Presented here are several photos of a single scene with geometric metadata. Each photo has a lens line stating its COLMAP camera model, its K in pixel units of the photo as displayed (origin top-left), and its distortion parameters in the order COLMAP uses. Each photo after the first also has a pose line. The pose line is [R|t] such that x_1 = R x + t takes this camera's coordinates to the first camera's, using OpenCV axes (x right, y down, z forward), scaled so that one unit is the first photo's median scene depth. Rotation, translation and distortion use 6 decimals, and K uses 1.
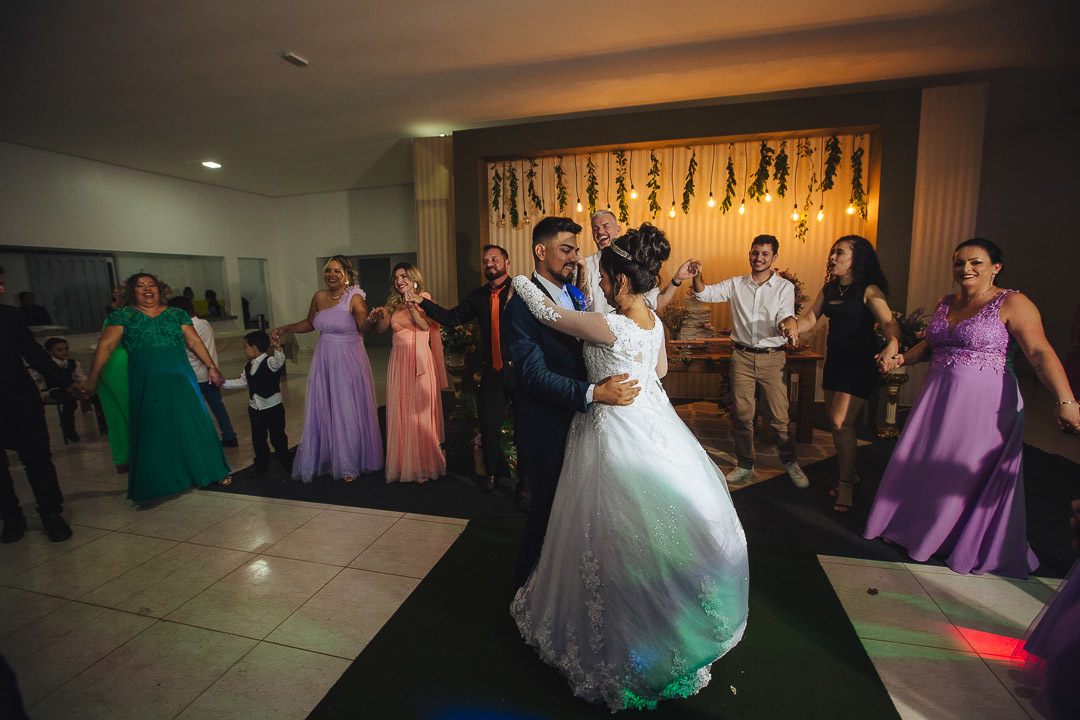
lens RADIAL K [[510.3, 0, 549.2], [0, 510.3, 367.7], [0, 0, 1]] dist [-0.006431, -0.000907]
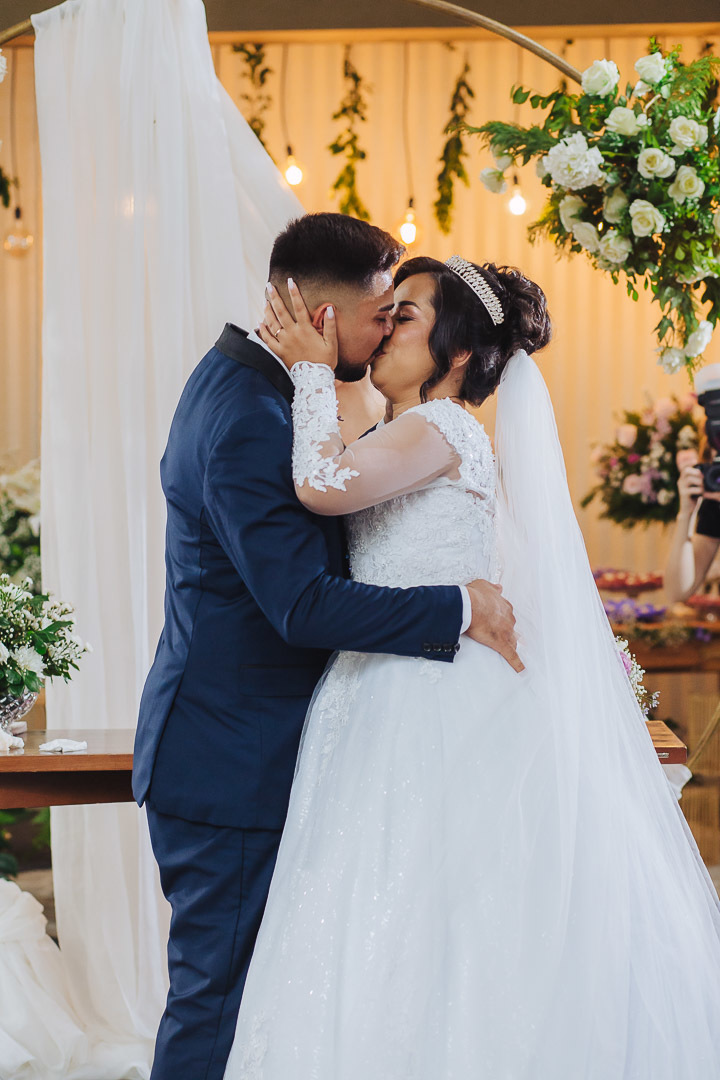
lens RADIAL K [[2710.1, 0, 338.7], [0, 2710.1, 530.1], [0, 0, 1]] dist [0.114281, 0.000000]
pose [[0.980435, 0.003084, 0.196817, -0.160942], [0.023920, 0.990601, -0.134677, 0.140017], [-0.195382, 0.136750, 0.971146, -0.731192]]
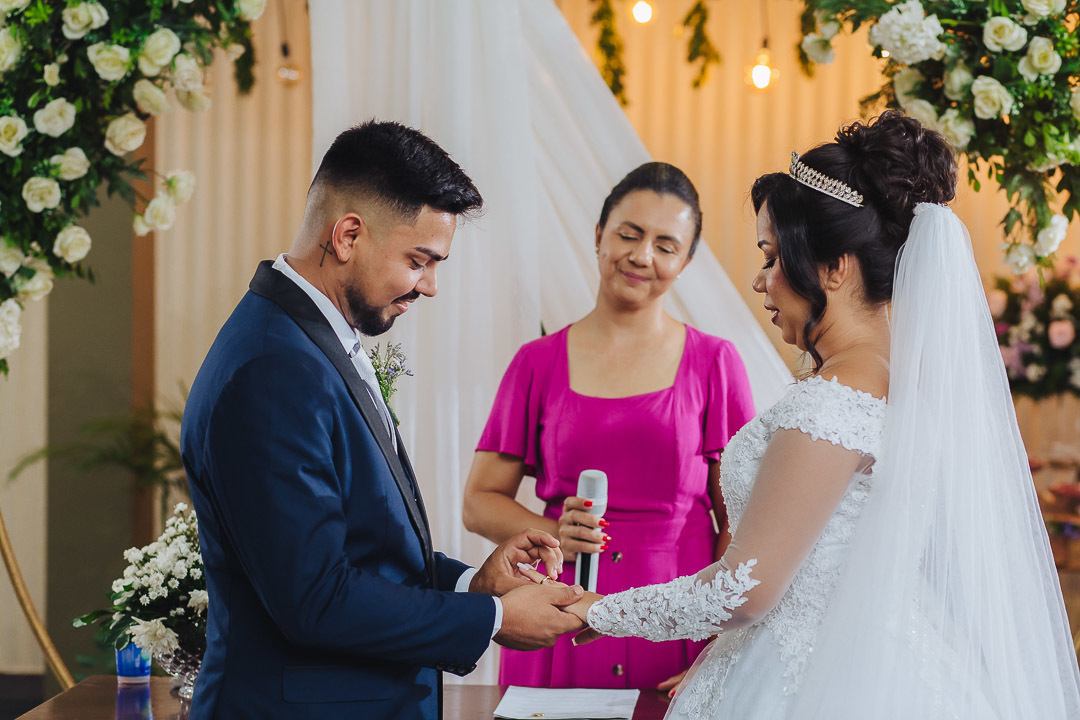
lens RADIAL K [[2710.1, 0, 530.8], [0, 2710.1, 366.0], [0, 0, 1]] dist [0.114281, 0.000000]
pose [[0.992646, 0.023031, 0.118841, -0.095181], [-0.008557, 0.992629, -0.120894, 0.080625], [-0.120749, 0.118988, 0.985526, -0.616684]]
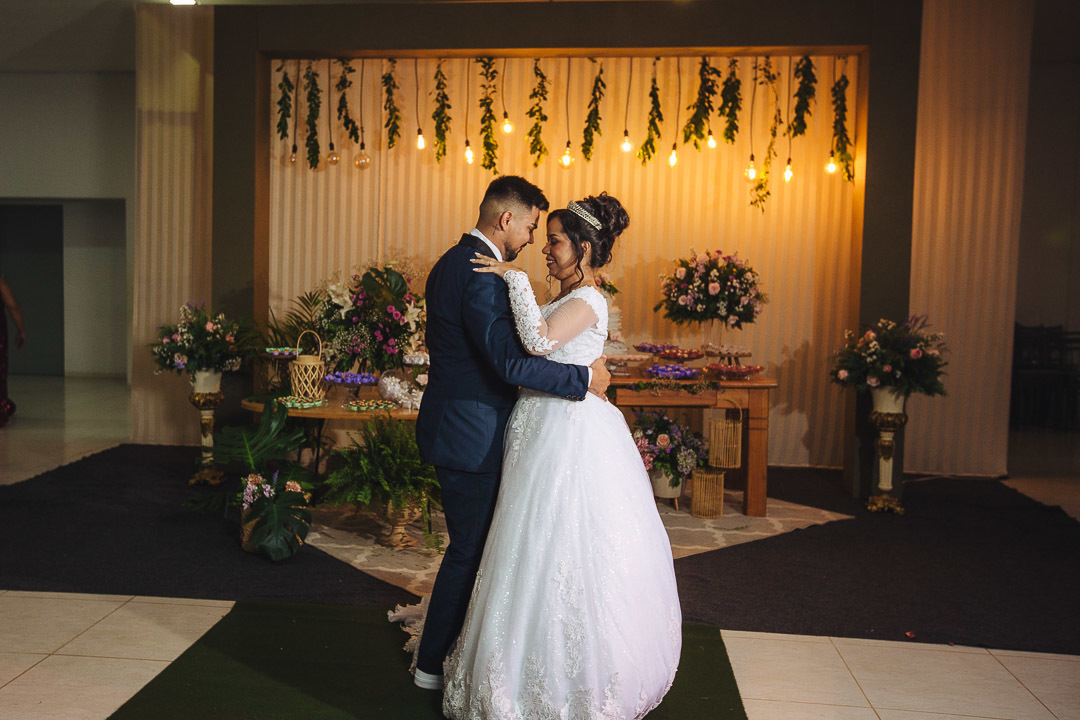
lens RADIAL K [[1056.8, 0, 486.8], [0, 1056.8, 354.9], [0, 0, 1]] dist [0.053189, 0.000000]
pose [[0.993198, 0.029087, 0.112747, 0.001808], [-0.019008, 0.995809, -0.089459, 0.059474], [-0.114877, 0.086708, 0.989588, -0.272452]]
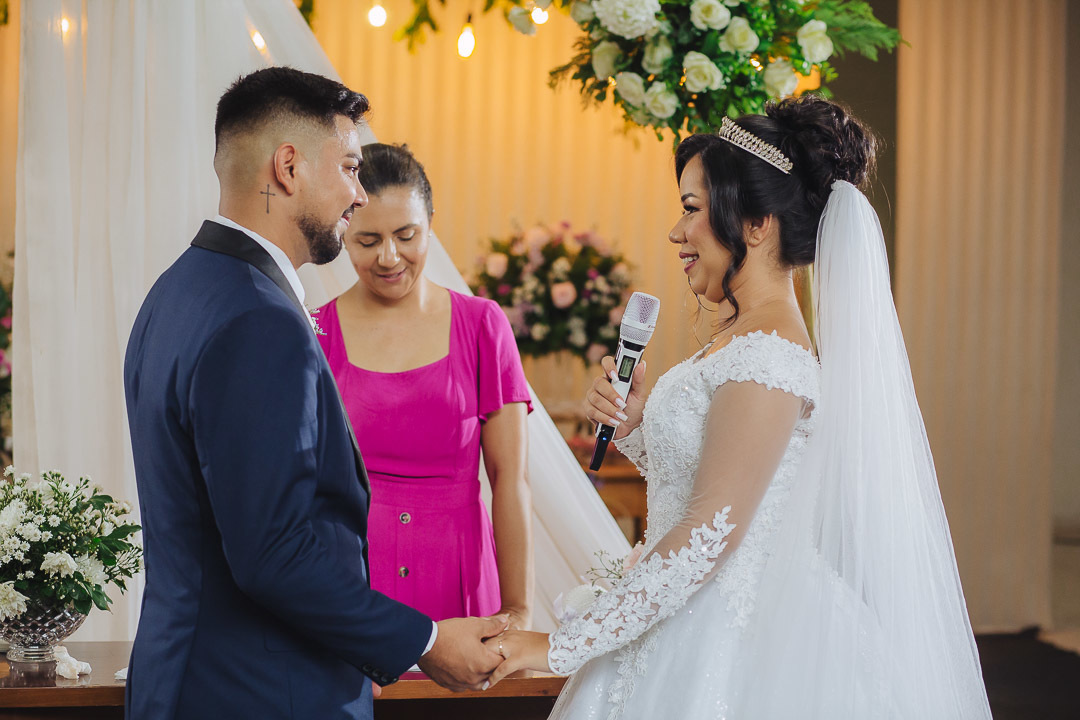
lens RADIAL K [[2710.1, 0, 537.3], [0, 2710.1, 393.7], [0, 0, 1]] dist [0.114281, 0.000000]
pose [[0.913104, 0.007772, 0.407654, -0.292980], [0.033135, 0.995097, -0.093192, 0.082957], [-0.406379, 0.098602, 0.908369, -0.594113]]
